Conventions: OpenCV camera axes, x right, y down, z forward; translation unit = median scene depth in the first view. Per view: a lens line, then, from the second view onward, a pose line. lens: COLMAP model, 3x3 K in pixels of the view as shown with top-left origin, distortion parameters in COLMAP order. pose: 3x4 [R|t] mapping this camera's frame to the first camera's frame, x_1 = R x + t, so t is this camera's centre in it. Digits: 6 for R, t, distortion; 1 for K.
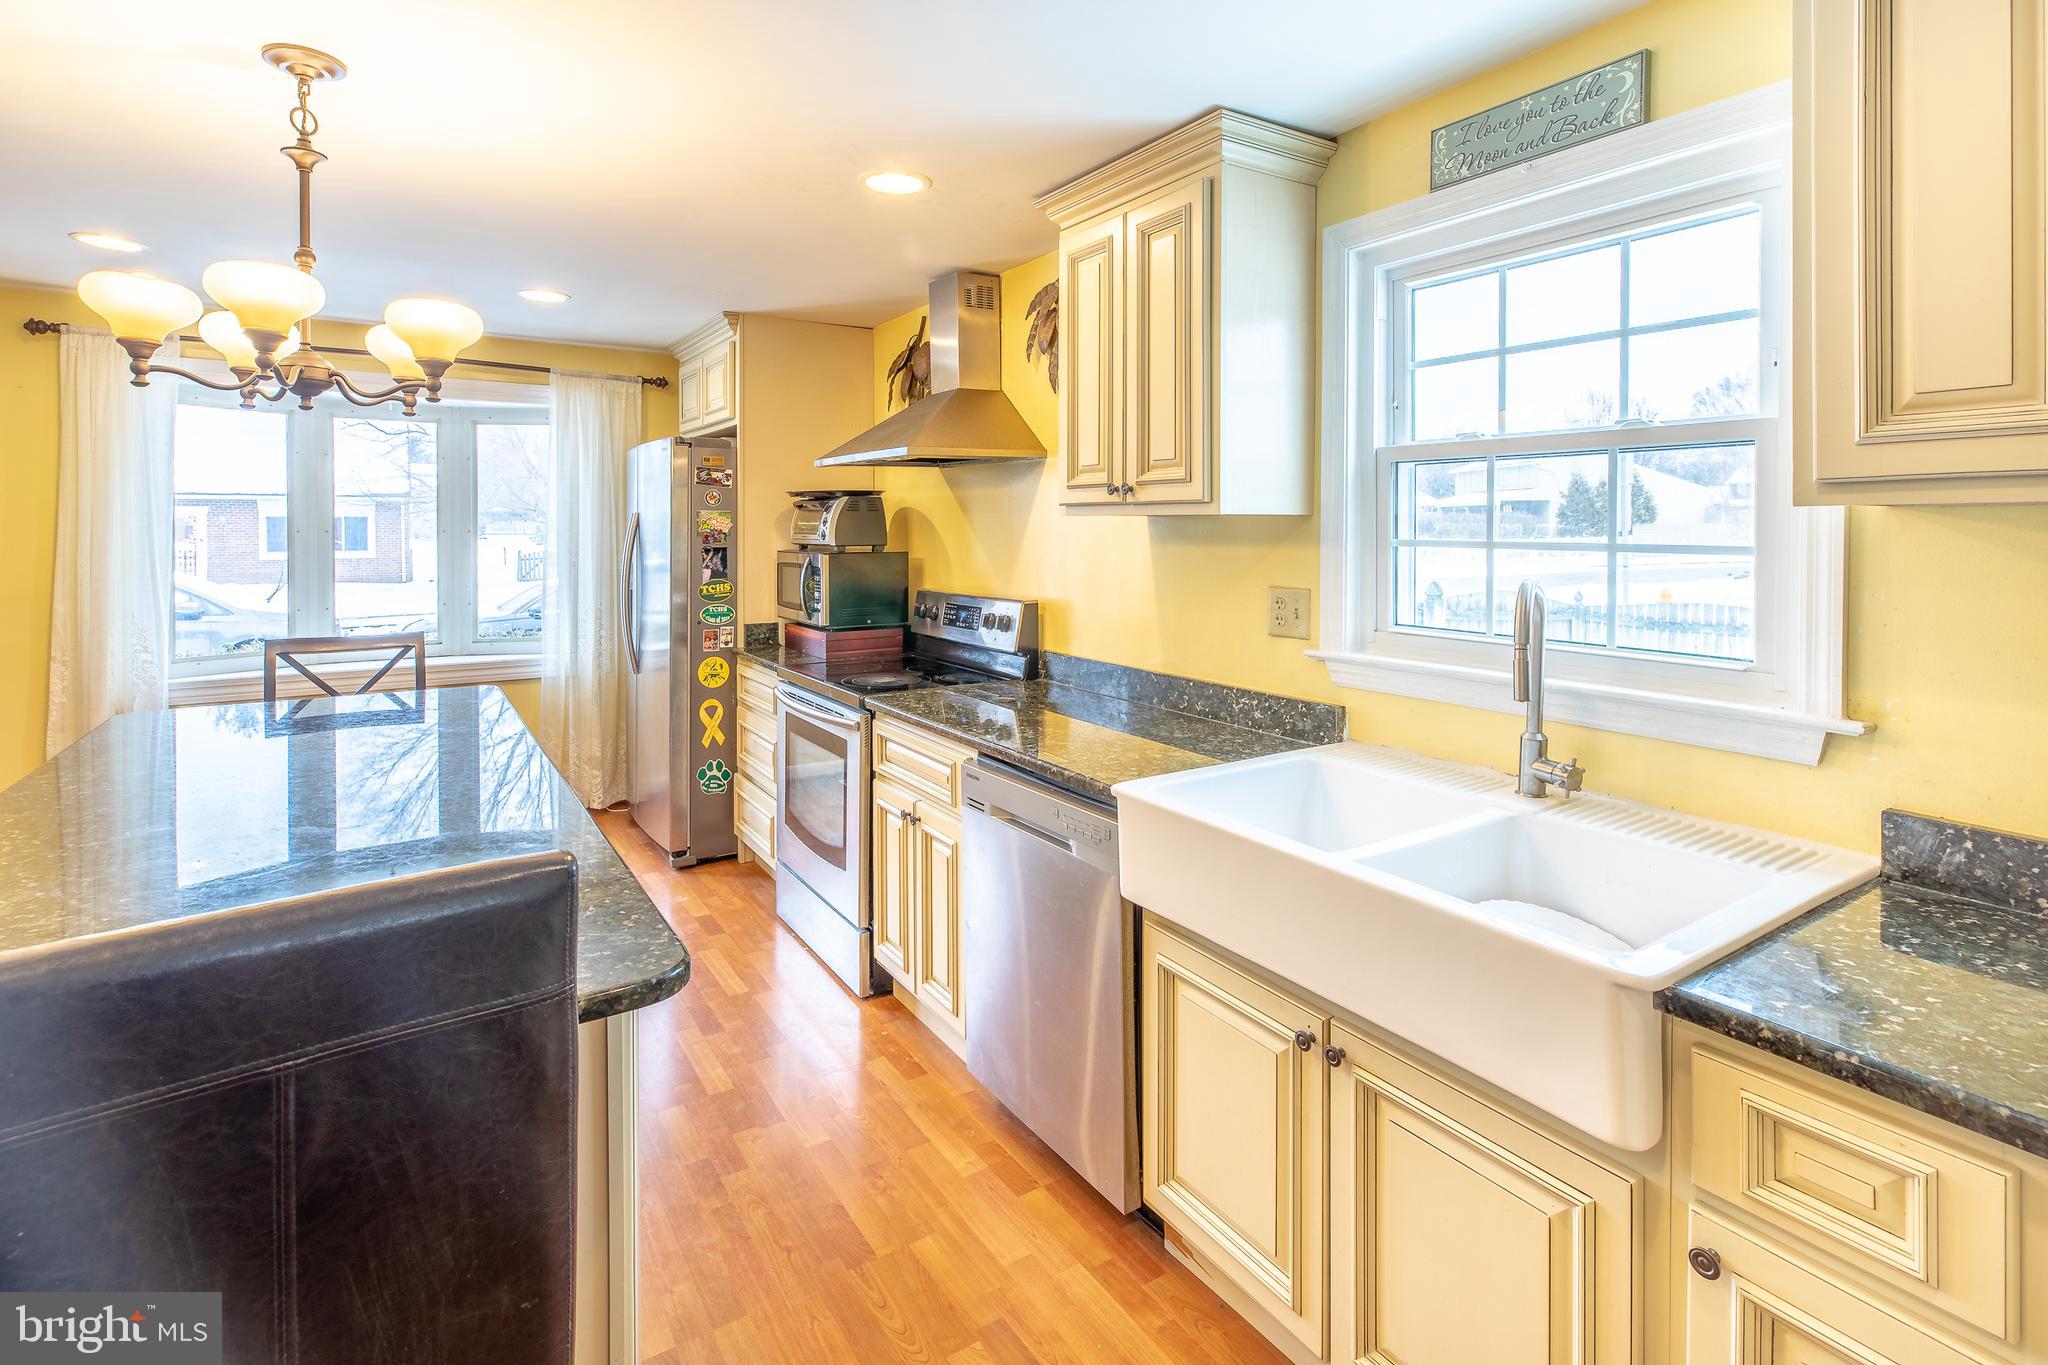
lens RADIAL K [[971.6, 0, 992.3], [0, 971.6, 543.4], [0, 0, 1]] dist [-0.000255, -0.000496]
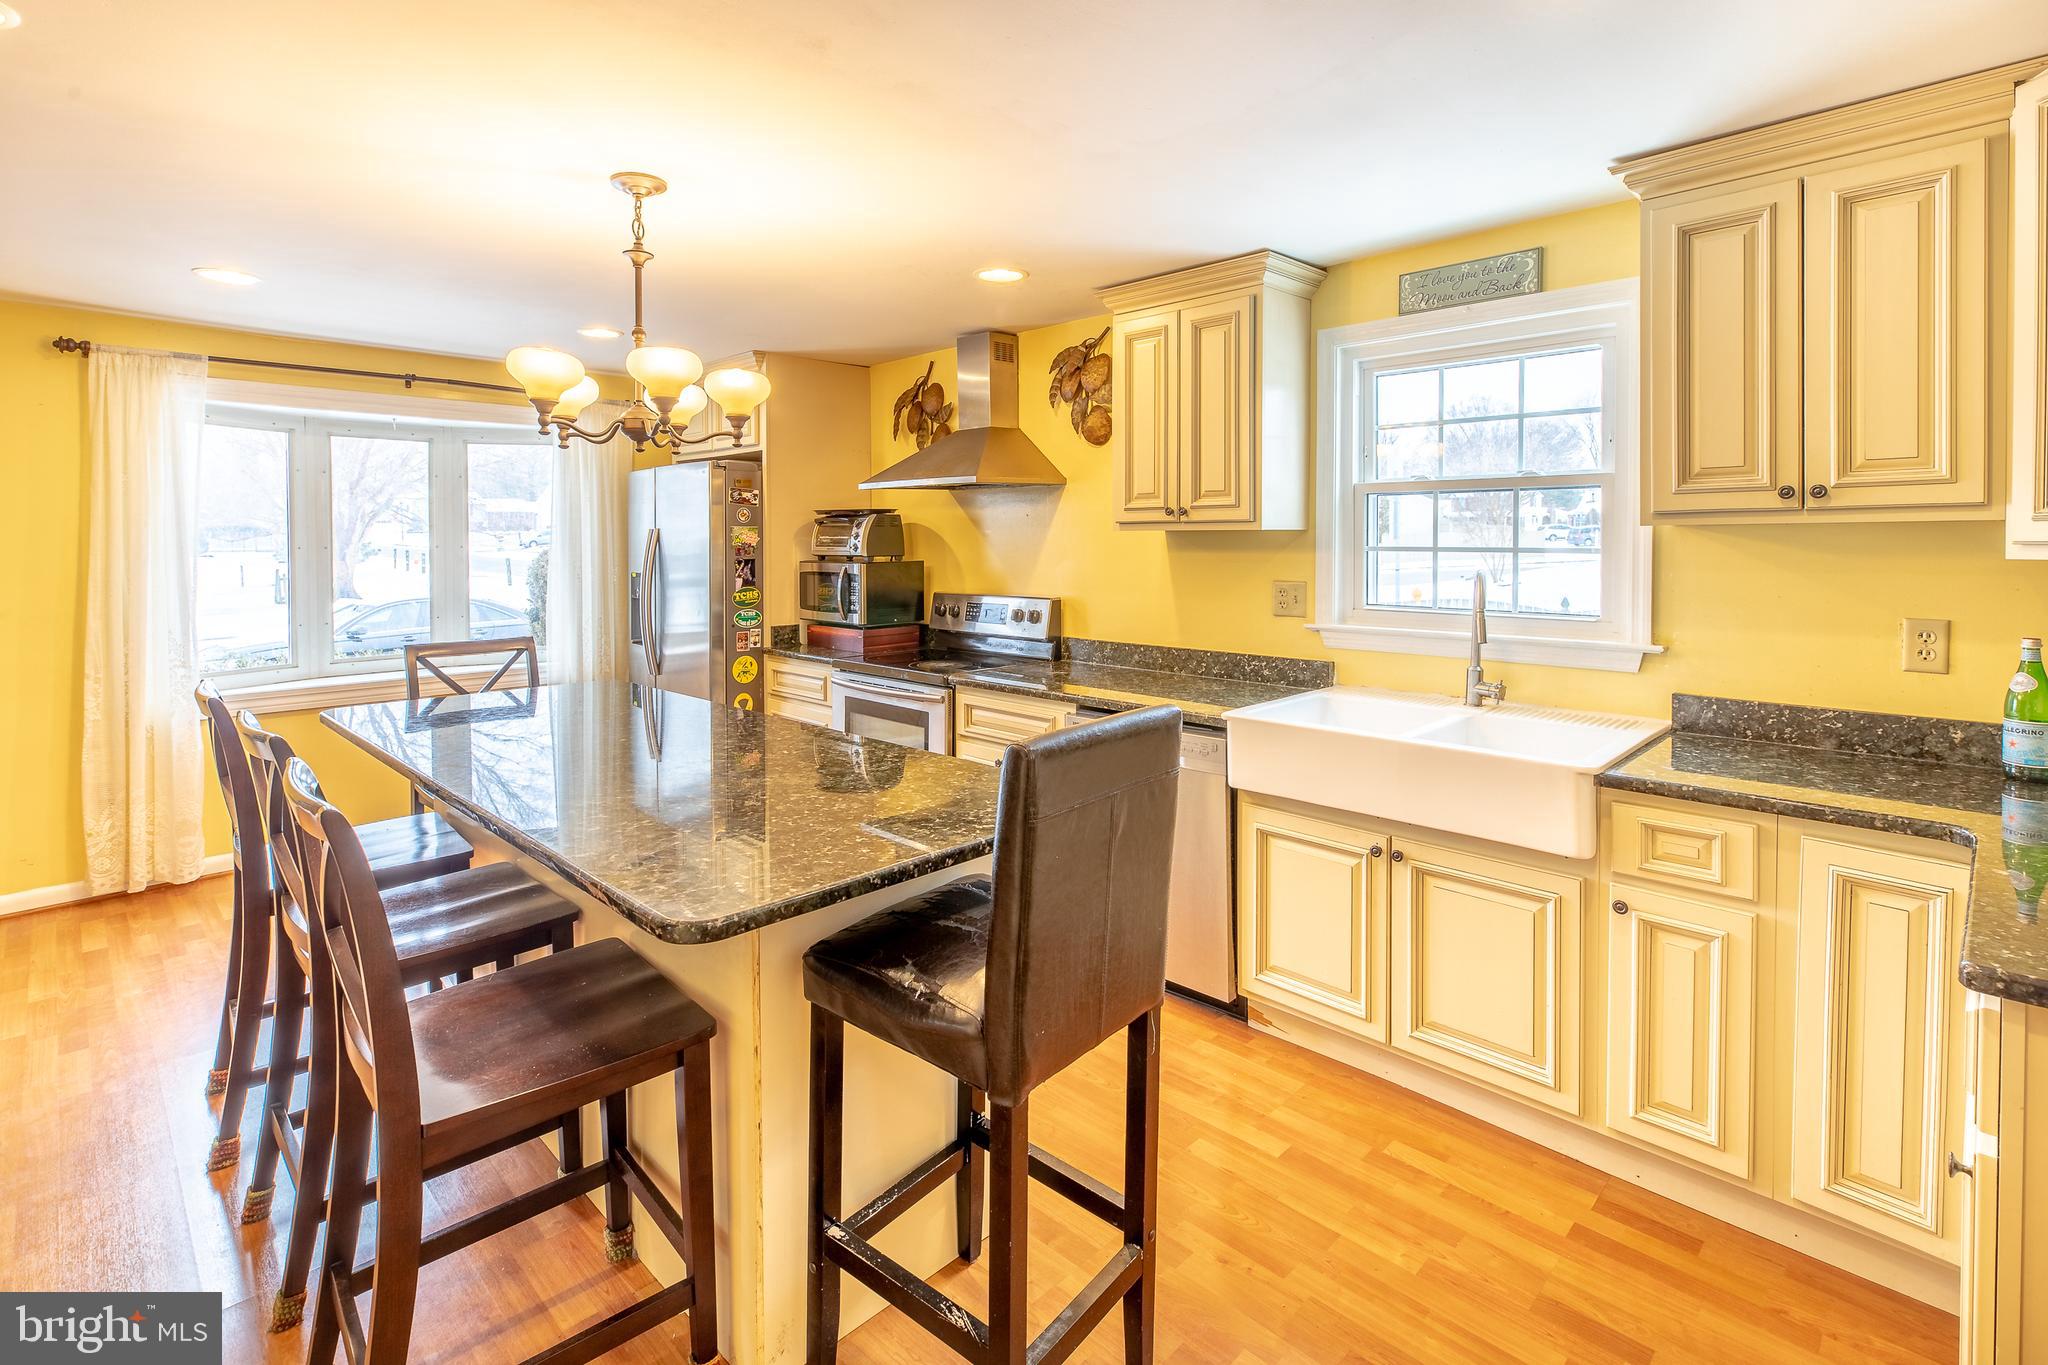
lens RADIAL K [[962.7, 0, 1013.2], [0, 962.7, 567.6], [0, 0, 1]] dist [0.000268, 0.000037]
pose [[0.976241, -0.012149, 0.216347, -0.350164], [0.009388, 0.999861, 0.013783, 0.002400], [-0.216484, -0.011424, 0.976219, -0.253051]]
